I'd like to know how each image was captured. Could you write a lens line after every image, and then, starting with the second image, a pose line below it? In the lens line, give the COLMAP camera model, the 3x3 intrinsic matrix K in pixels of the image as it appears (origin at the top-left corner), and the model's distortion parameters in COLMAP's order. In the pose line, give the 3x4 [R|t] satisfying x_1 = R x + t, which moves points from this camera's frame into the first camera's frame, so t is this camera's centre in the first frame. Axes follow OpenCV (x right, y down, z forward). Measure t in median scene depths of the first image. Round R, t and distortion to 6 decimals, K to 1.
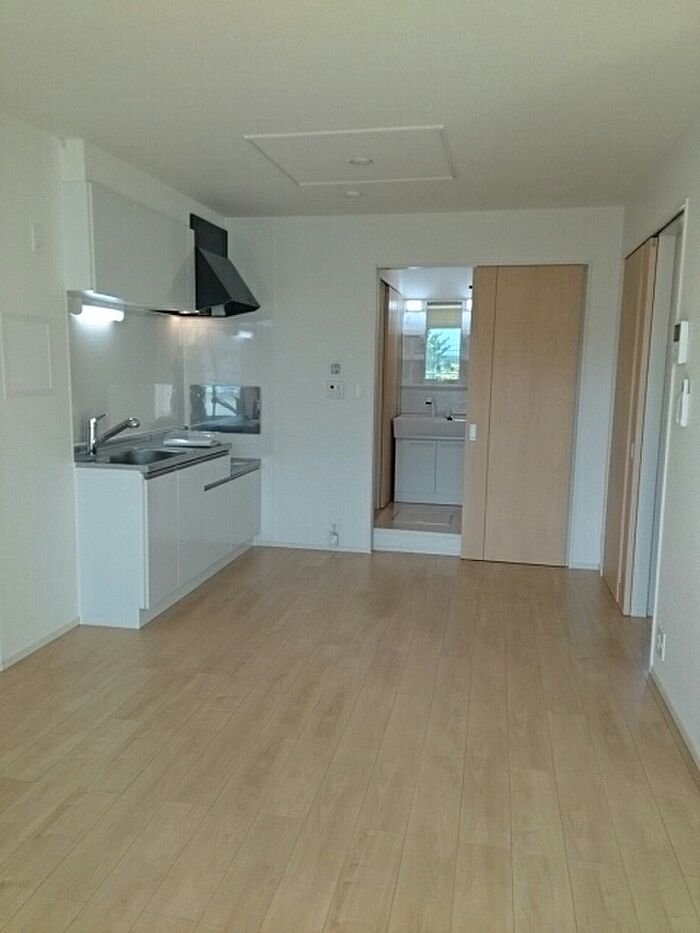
lens RADIAL K [[730.3, 0, 350.0], [0, 730.3, 466.5], [0, 0, 1]] dist [0.035255, 0.000334]
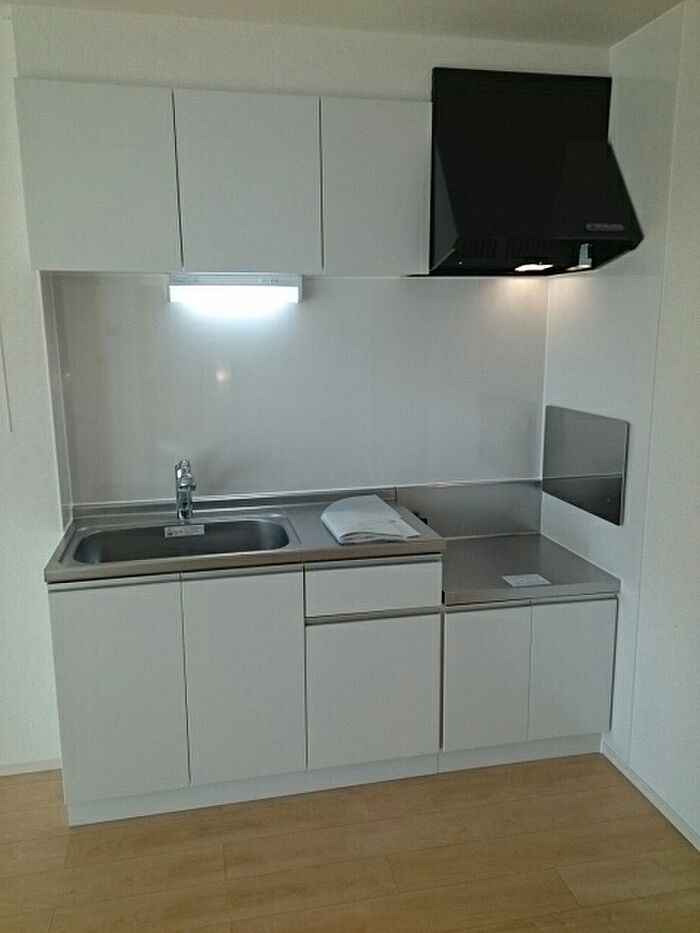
lens RADIAL K [[702.3, 0, 330.9], [0, 702.3, 465.2], [0, 0, 1]] dist [0.134191, -0.164473]
pose [[0.383606, 0.156125, -0.910204, 0.222710], [-0.107122, 0.986475, 0.124060, -0.129034], [0.917263, 0.049913, 0.395143, 0.722595]]
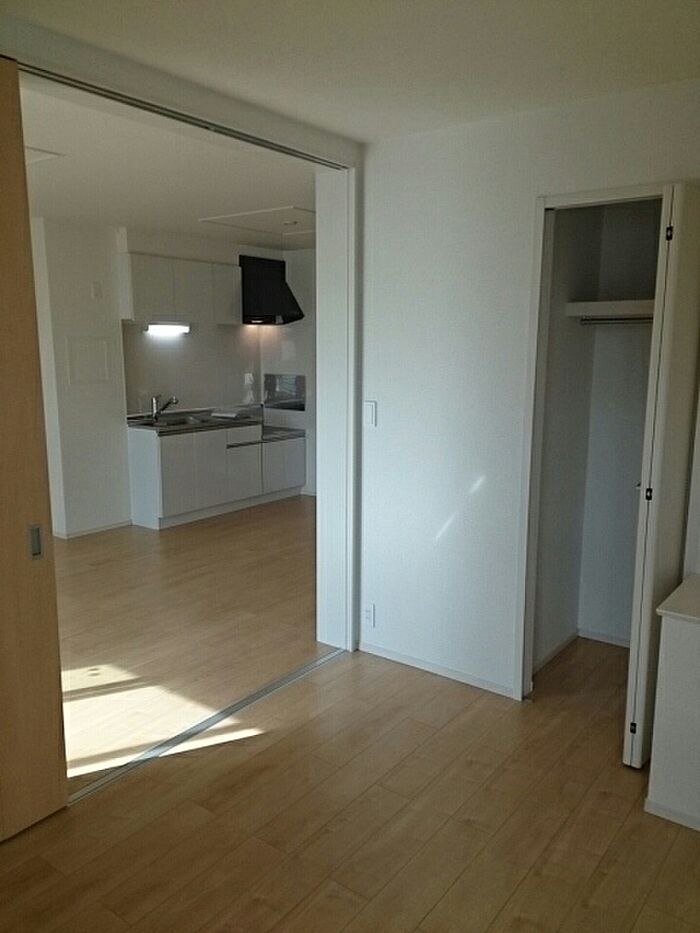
lens RADIAL K [[730.3, 0, 350.0], [0, 730.3, 466.5], [0, 0, 1]] dist [0.035255, 0.000334]
pose [[0.903820, 0.059045, -0.423821, 0.577808], [-0.046767, 0.998132, 0.039323, 0.000666], [0.425350, -0.015720, 0.904892, -0.199866]]
